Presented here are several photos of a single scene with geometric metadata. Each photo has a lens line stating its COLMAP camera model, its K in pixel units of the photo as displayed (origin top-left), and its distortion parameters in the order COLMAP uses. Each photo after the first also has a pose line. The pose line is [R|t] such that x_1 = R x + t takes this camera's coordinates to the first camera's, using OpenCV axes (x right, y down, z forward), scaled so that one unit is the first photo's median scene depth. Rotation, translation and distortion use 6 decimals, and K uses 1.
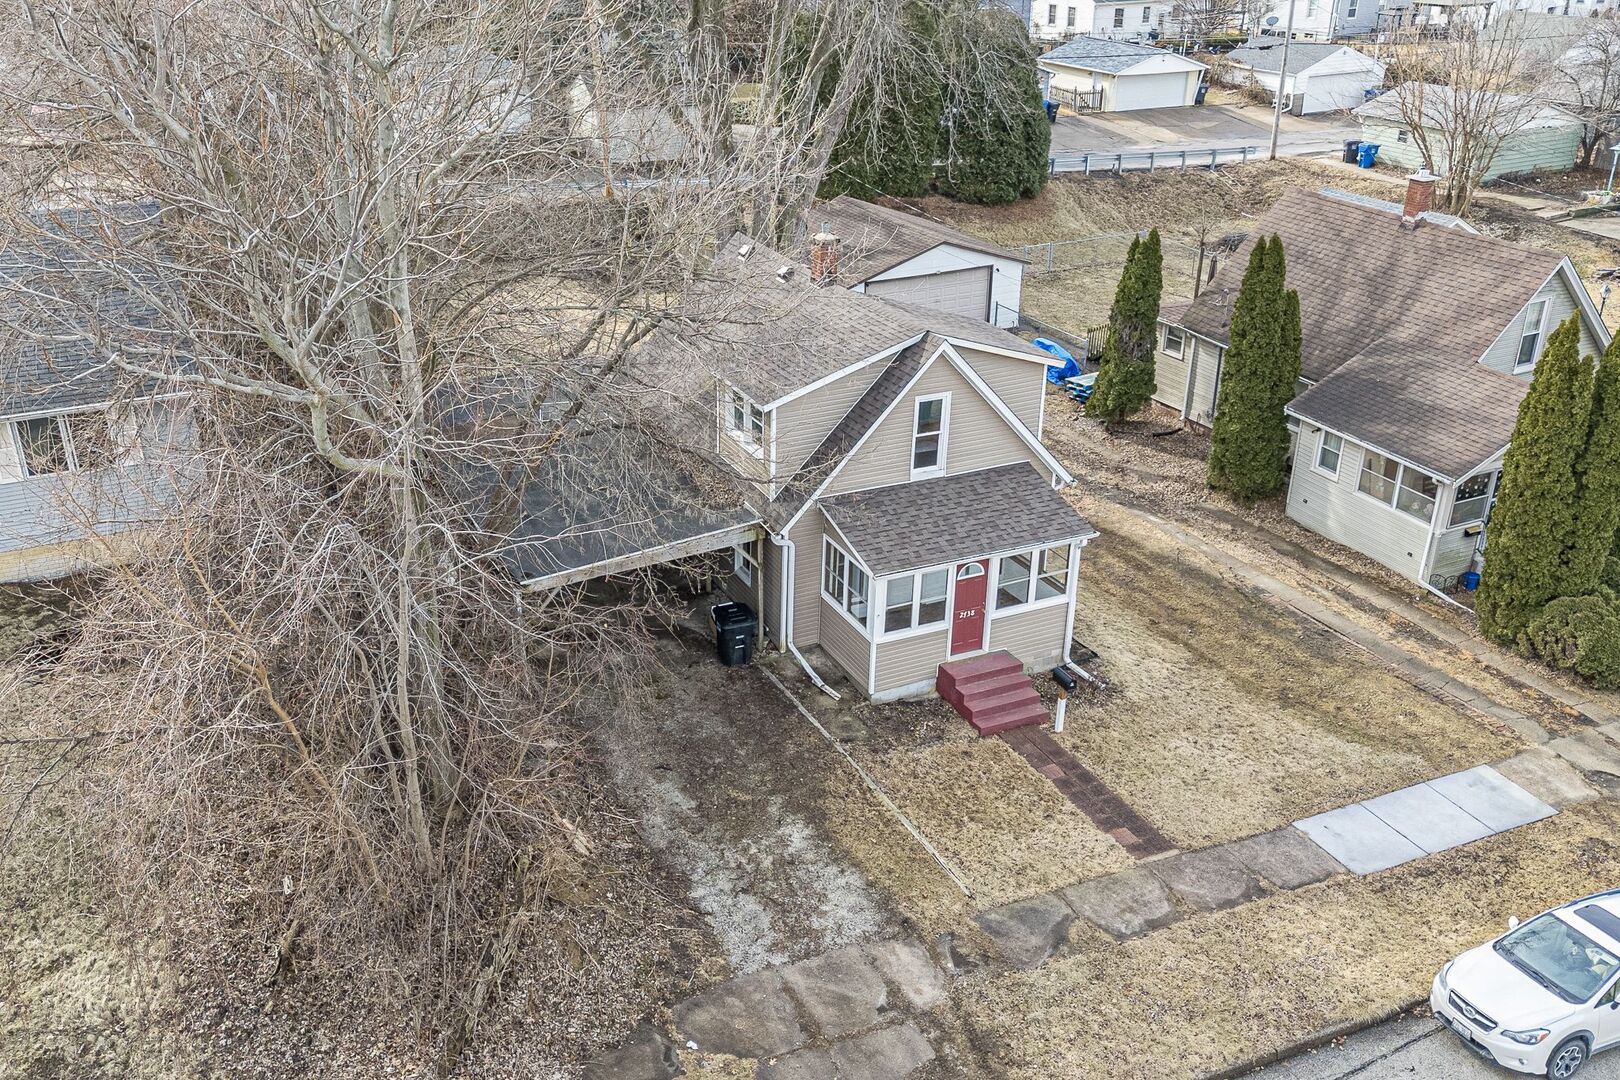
lens RADIAL K [[1436.3, 0, 740.4], [0, 1436.3, 485.8], [0, 0, 1]] dist [0.037807, -0.016361]
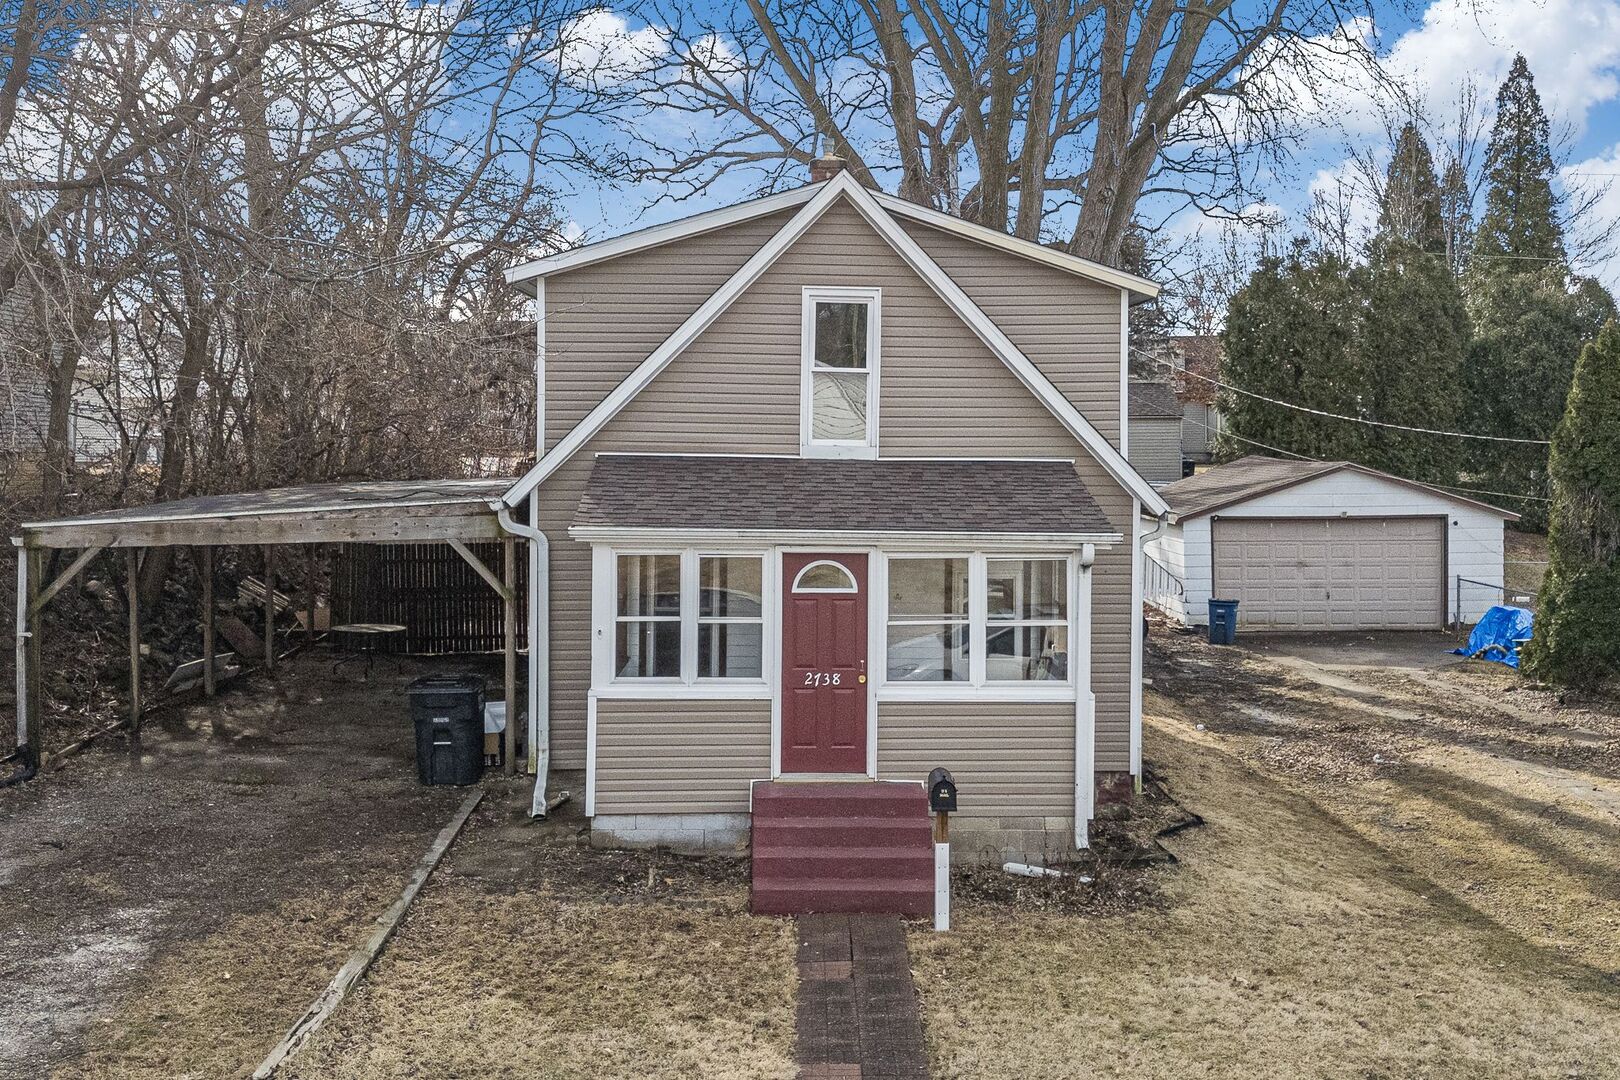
lens RADIAL K [[1652.3, 0, 826.0], [0, 1652.3, 461.3], [0, 0, 1]] dist [0.105439, -0.195031]
pose [[0.922556, 0.001732, -0.385859, 0.368972], [-0.150302, 0.922621, -0.355217, 0.216377], [0.355386, 0.385703, 0.851431, 0.505050]]
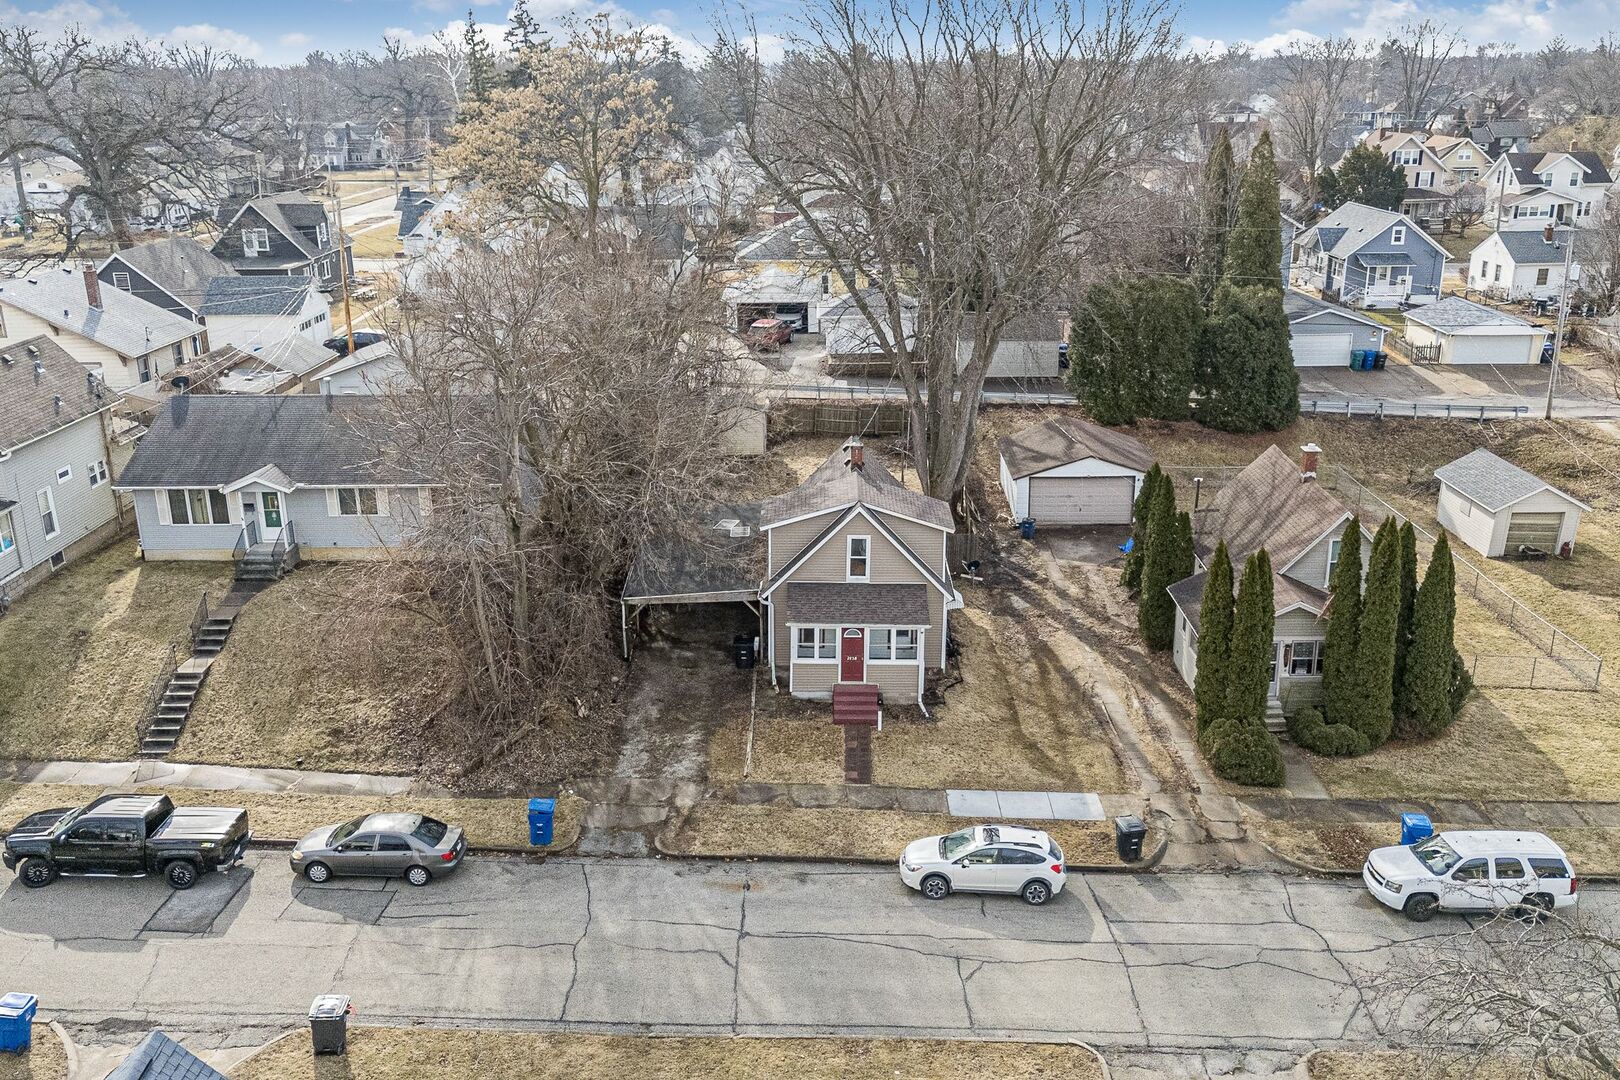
lens RADIAL K [[1386.0, 0, 811.8], [0, 1386.0, 464.6], [0, 0, 1]] dist [0.058137, -0.001696]
pose [[0.905307, 0.111128, -0.409963, 0.791607], [-0.162316, 0.982428, -0.092131, 0.019159], [0.392521, 0.149950, 0.907437, -0.621451]]
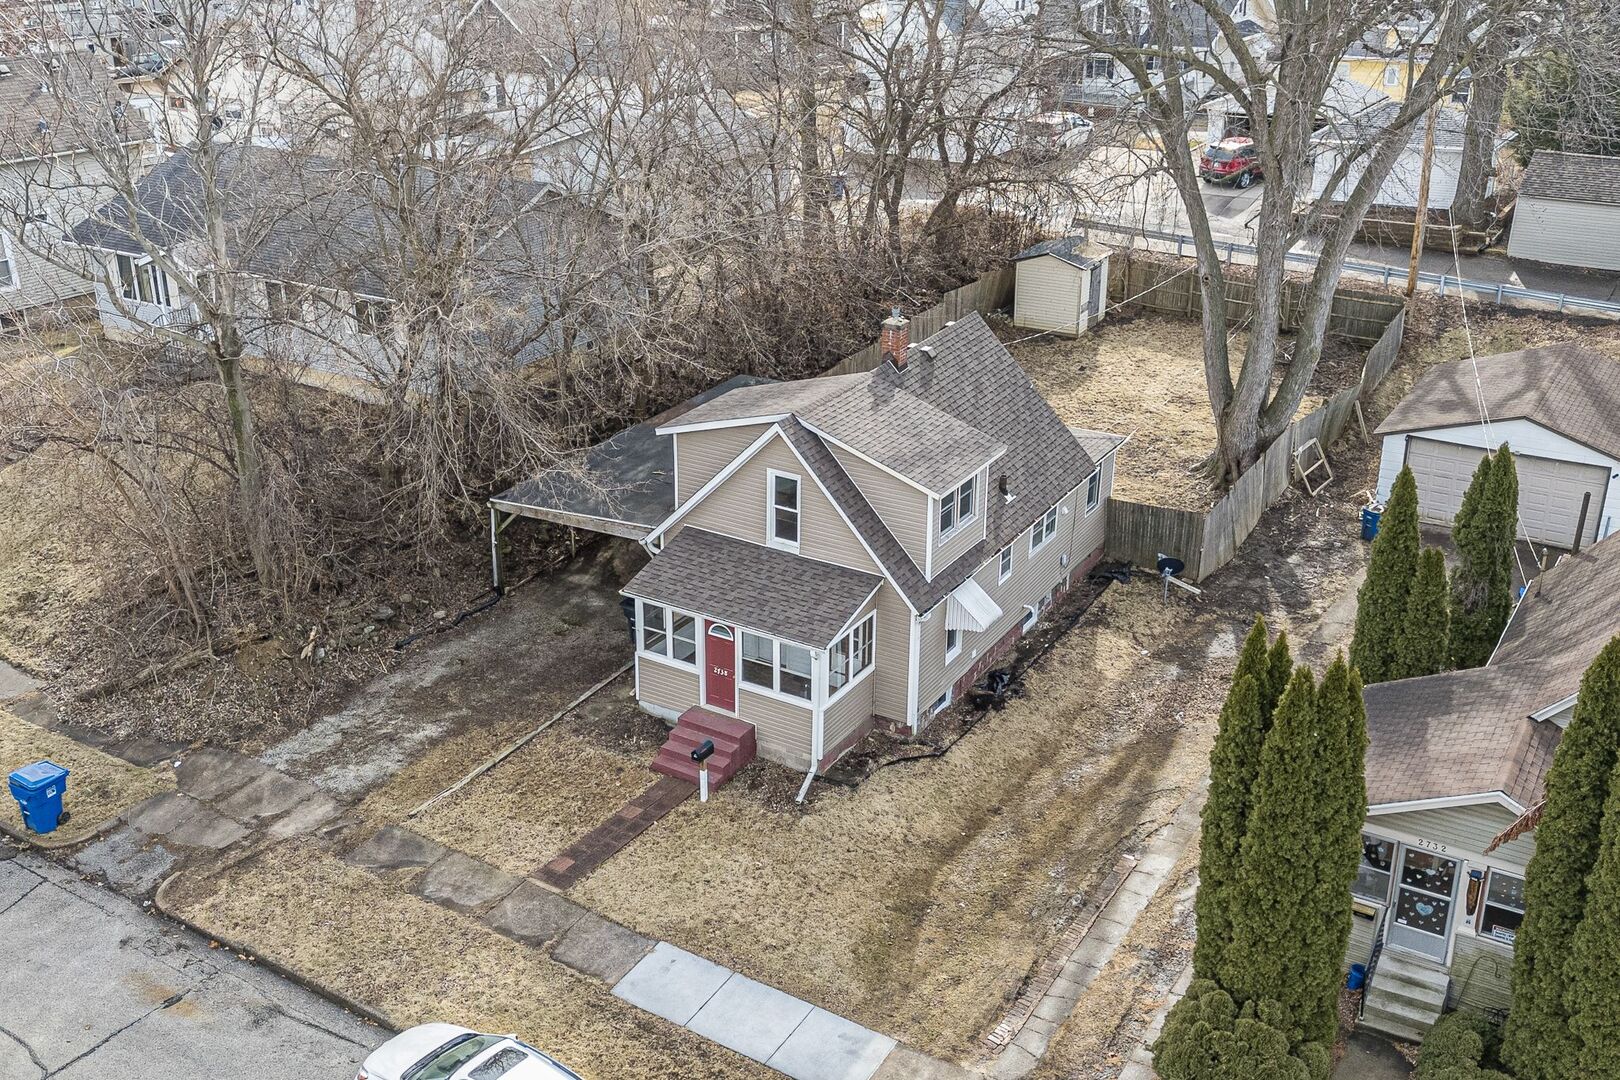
lens RADIAL K [[1652.3, 0, 826.0], [0, 1652.3, 461.3], [0, 0, 1]] dist [0.105439, -0.195031]
pose [[0.563798, 0.293440, -0.772026, 1.103339], [-0.325972, 0.937930, 0.118447, -0.228183], [0.758864, 0.184879, 0.624457, 0.261277]]
